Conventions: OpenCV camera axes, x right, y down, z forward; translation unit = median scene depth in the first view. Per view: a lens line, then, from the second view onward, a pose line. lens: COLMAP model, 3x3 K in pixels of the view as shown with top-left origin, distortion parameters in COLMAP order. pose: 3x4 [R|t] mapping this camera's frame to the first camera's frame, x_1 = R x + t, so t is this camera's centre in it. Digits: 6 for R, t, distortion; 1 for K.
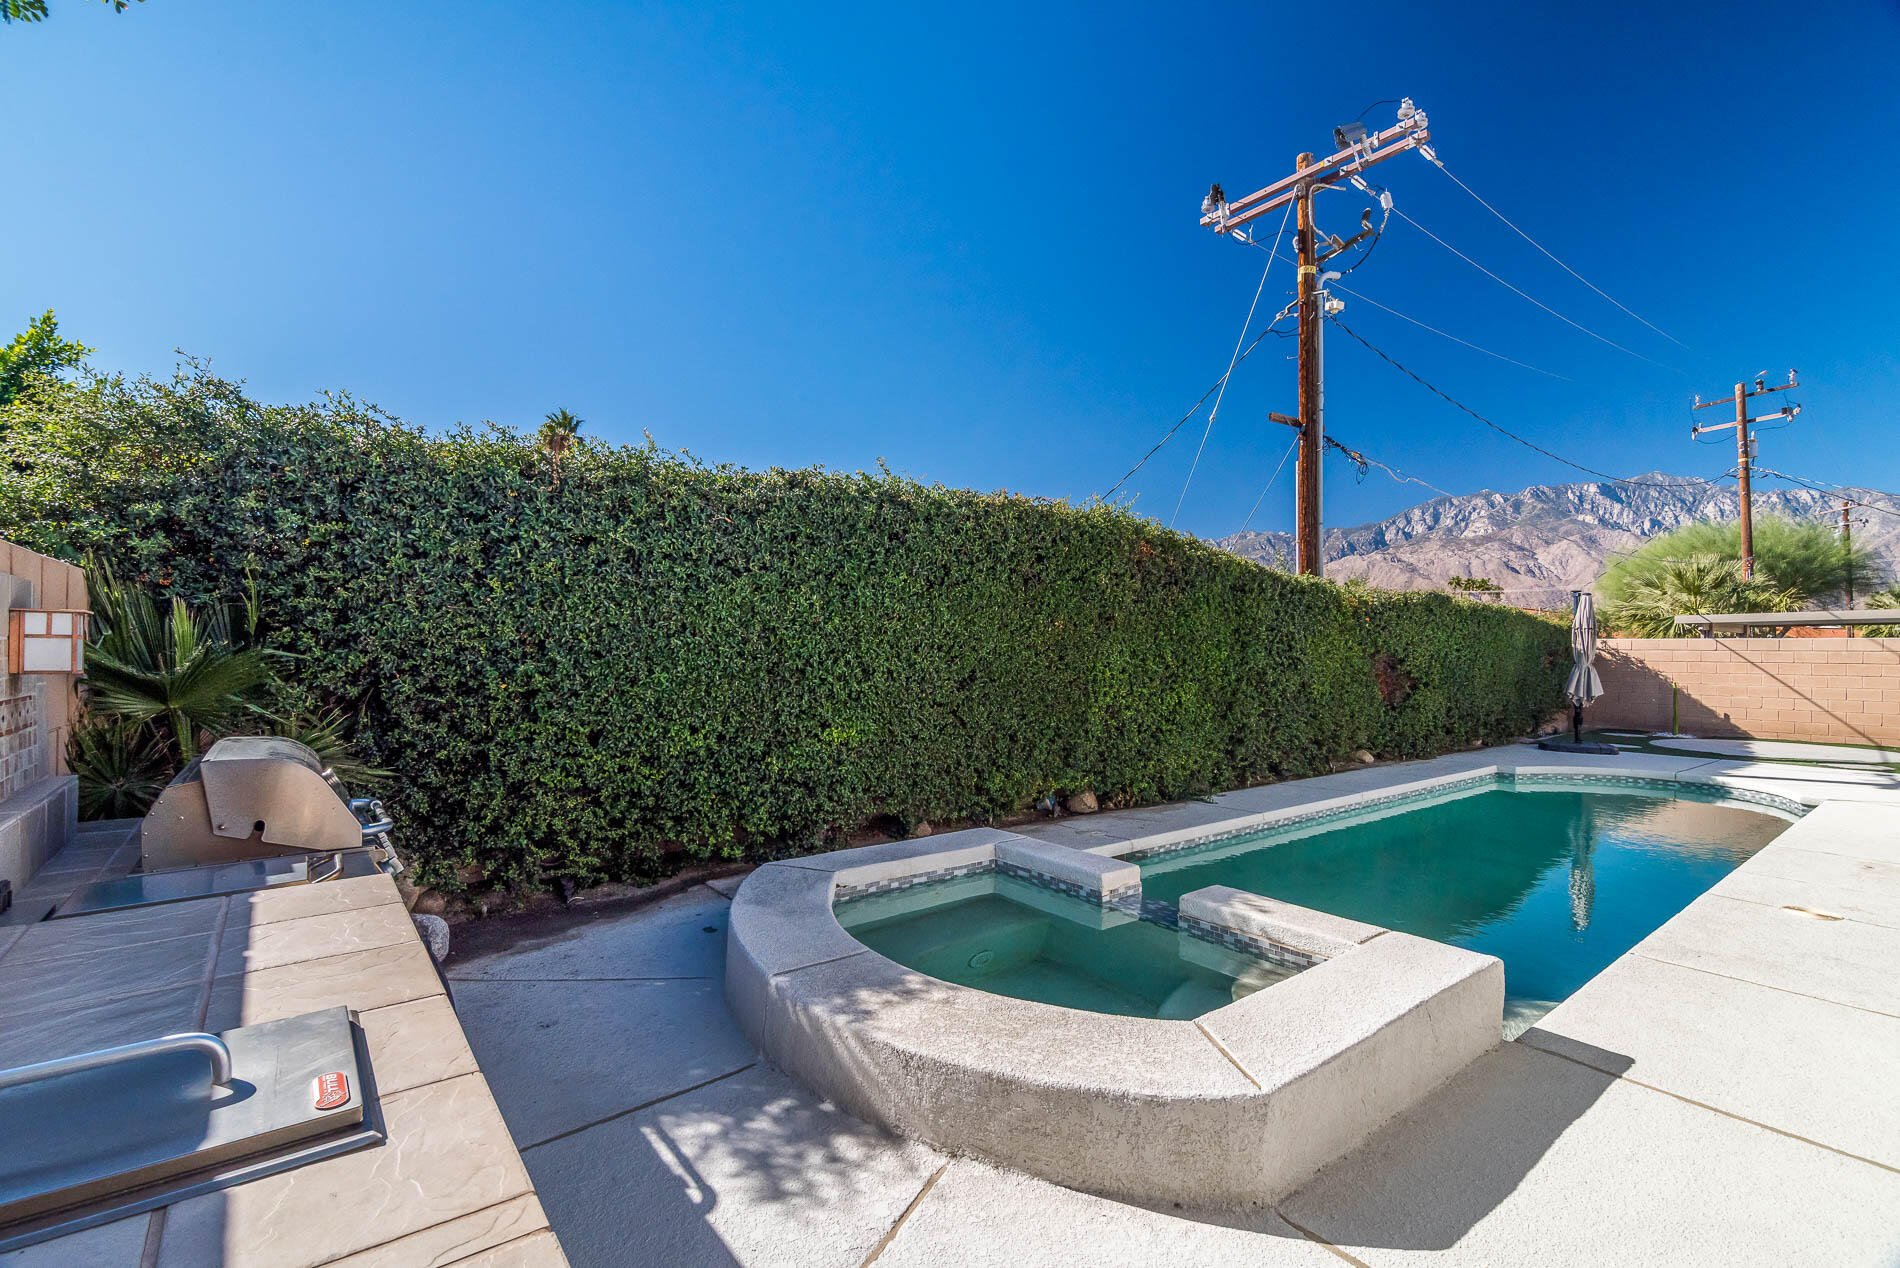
lens RADIAL K [[843.9, 0, 950.2], [0, 843.9, 651.4], [0, 0, 1]] dist [0.012810, -0.010868]
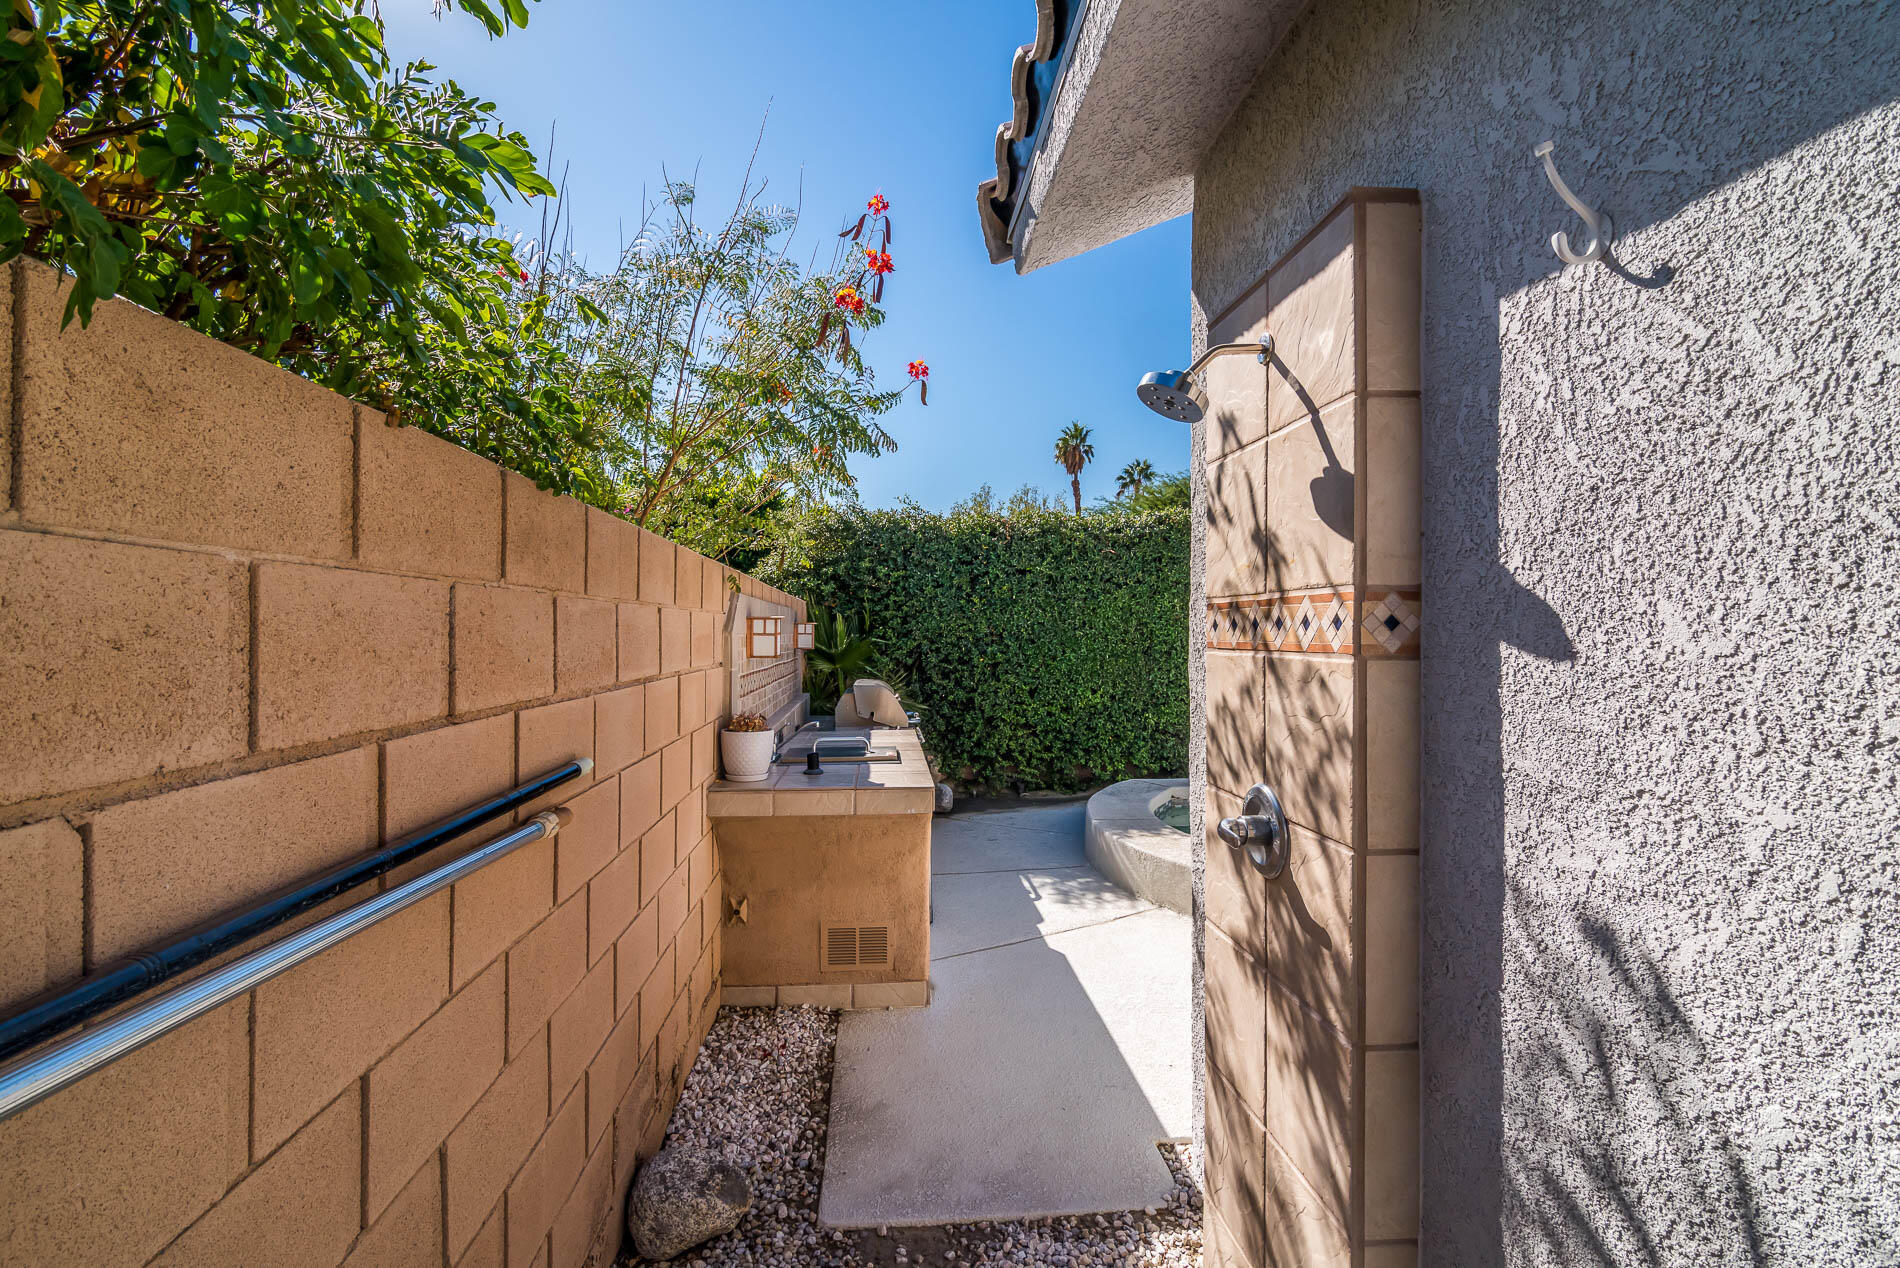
lens RADIAL K [[852.9, 0, 950.0], [0, 852.9, 634.0], [0, 0, 1]] dist [0.009583, -0.012858]
pose [[0.832449, -0.003051, -0.554093, 0.379242], [0.001888, 0.999995, -0.002669, -0.006495], [0.554098, 0.001175, 0.832451, -0.475108]]
